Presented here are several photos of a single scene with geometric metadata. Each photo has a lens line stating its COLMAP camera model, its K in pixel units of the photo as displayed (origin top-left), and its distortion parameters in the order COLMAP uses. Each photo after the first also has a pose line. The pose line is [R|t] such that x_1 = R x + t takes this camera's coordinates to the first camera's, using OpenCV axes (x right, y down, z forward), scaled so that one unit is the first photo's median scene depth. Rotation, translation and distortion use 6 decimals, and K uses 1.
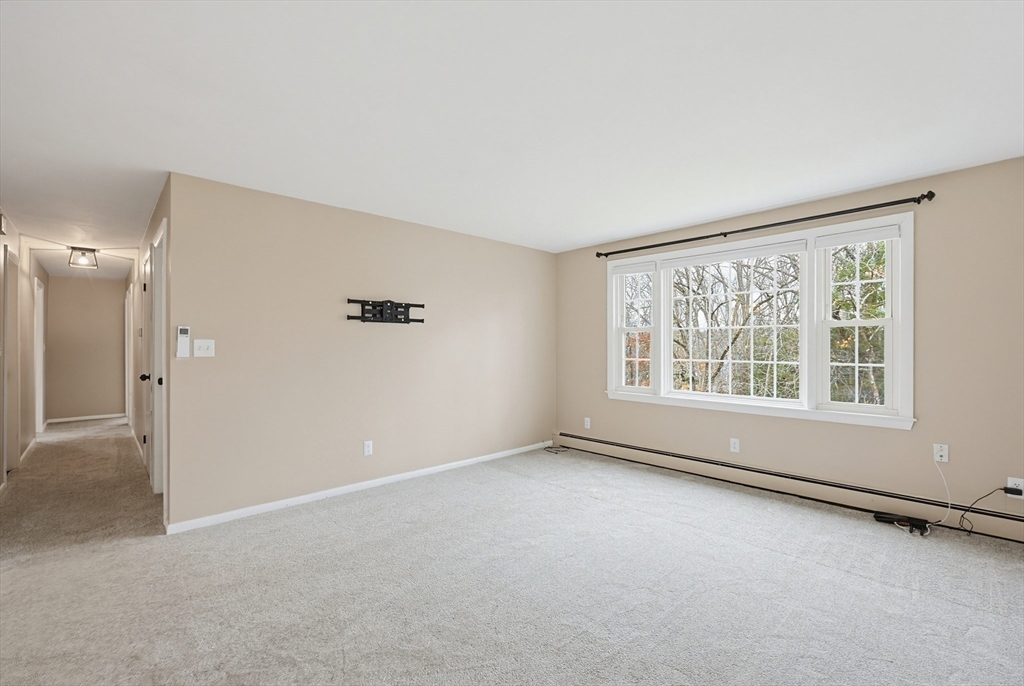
lens RADIAL K [[439.3, 0, 512.8], [0, 439.3, 350.3], [0, 0, 1]] dist [-0.001947, 0.000193]
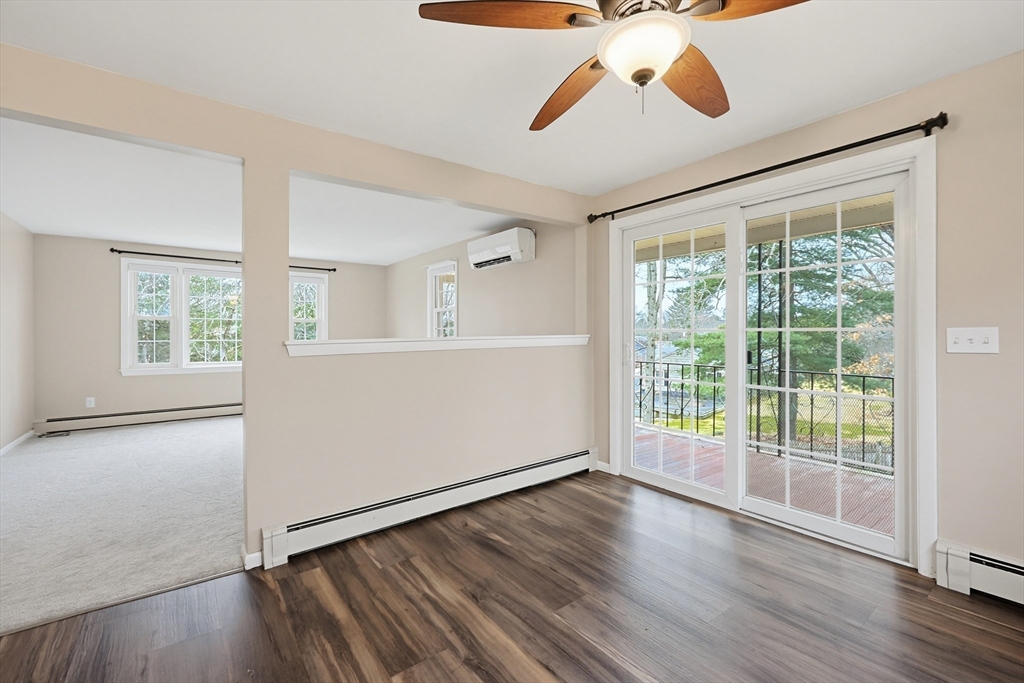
lens RADIAL K [[435.1, 0, 515.5], [0, 435.1, 336.6], [0, 0, 1]] dist [-0.003977, -0.000804]
pose [[0.103335, -0.006582, 0.994625, -1.008455], [0.008382, 0.999948, 0.005746, 0.009305], [-0.994611, 0.007744, 0.103384, -0.184311]]
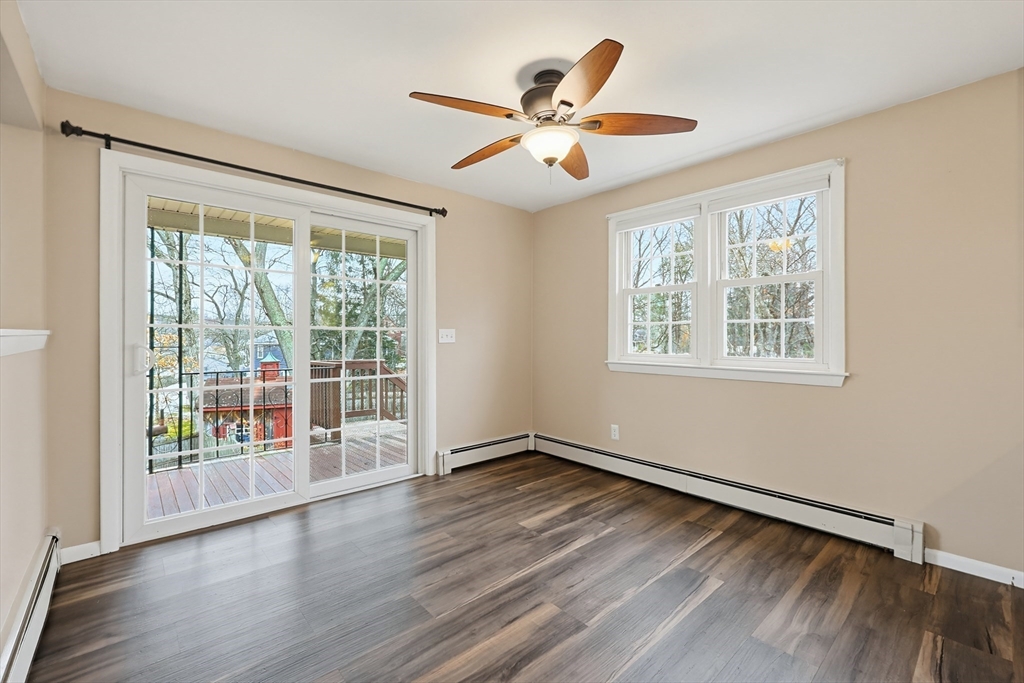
lens RADIAL K [[439.3, 0, 519.9], [0, 439.3, 336.7], [0, 0, 1]] dist [0.002952, 0.000484]
pose [[-0.999762, 0.002963, 0.021625, -0.631228], [0.003065, 0.999984, 0.004684, 0.018949], [-0.021611, 0.004749, -0.999755, 0.283625]]
